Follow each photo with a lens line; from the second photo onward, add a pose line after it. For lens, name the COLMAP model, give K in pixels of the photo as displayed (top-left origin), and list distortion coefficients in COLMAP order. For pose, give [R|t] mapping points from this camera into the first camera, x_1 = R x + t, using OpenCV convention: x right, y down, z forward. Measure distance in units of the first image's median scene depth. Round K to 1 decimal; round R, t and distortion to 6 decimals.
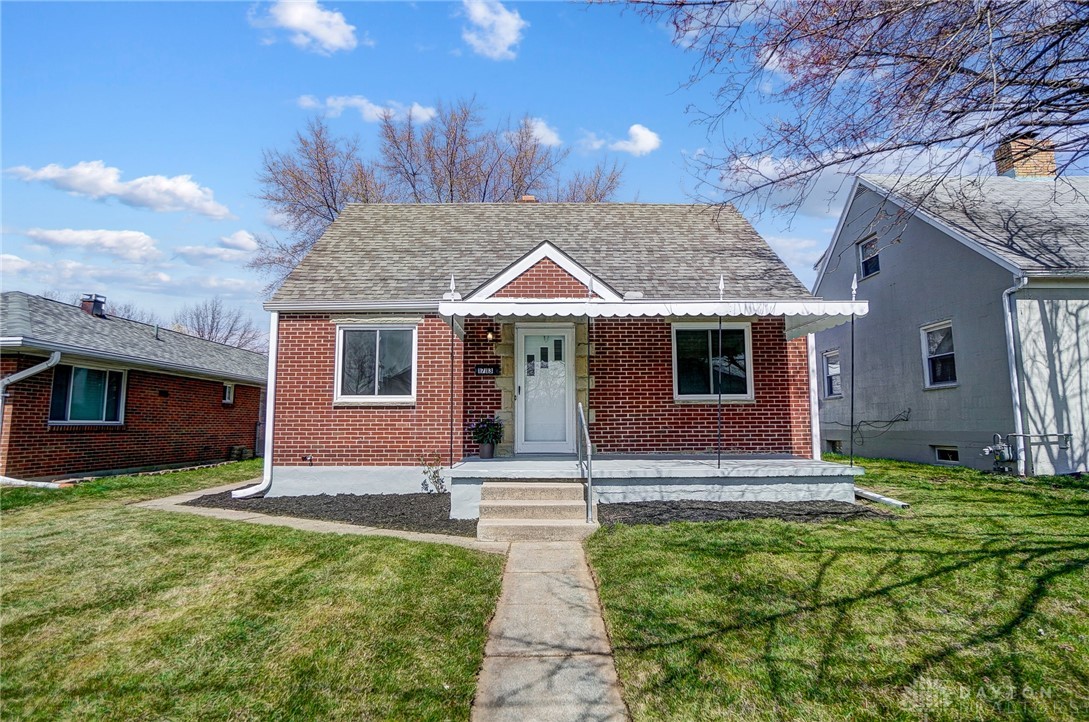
lens RADIAL K [[561.0, 0, 543.8], [0, 561.0, 361.2], [0, 0, 1]] dist [-0.024285, 0.000090]
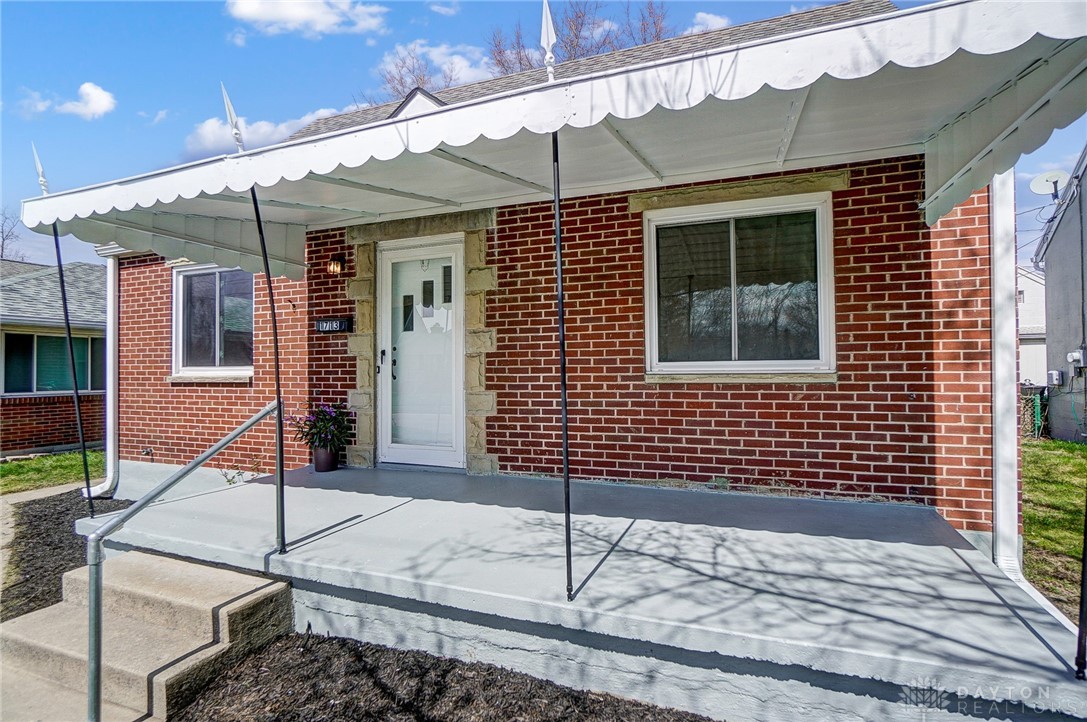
lens RADIAL K [[536.5, 0, 544.8], [0, 536.5, 359.7], [0, 0, 1]] dist [-0.026288, 0.000078]
pose [[0.926735, -0.009076, -0.375605, 0.325733], [0.045720, 0.995003, 0.088764, 0.012681], [0.372922, -0.099433, 0.922519, 0.545407]]
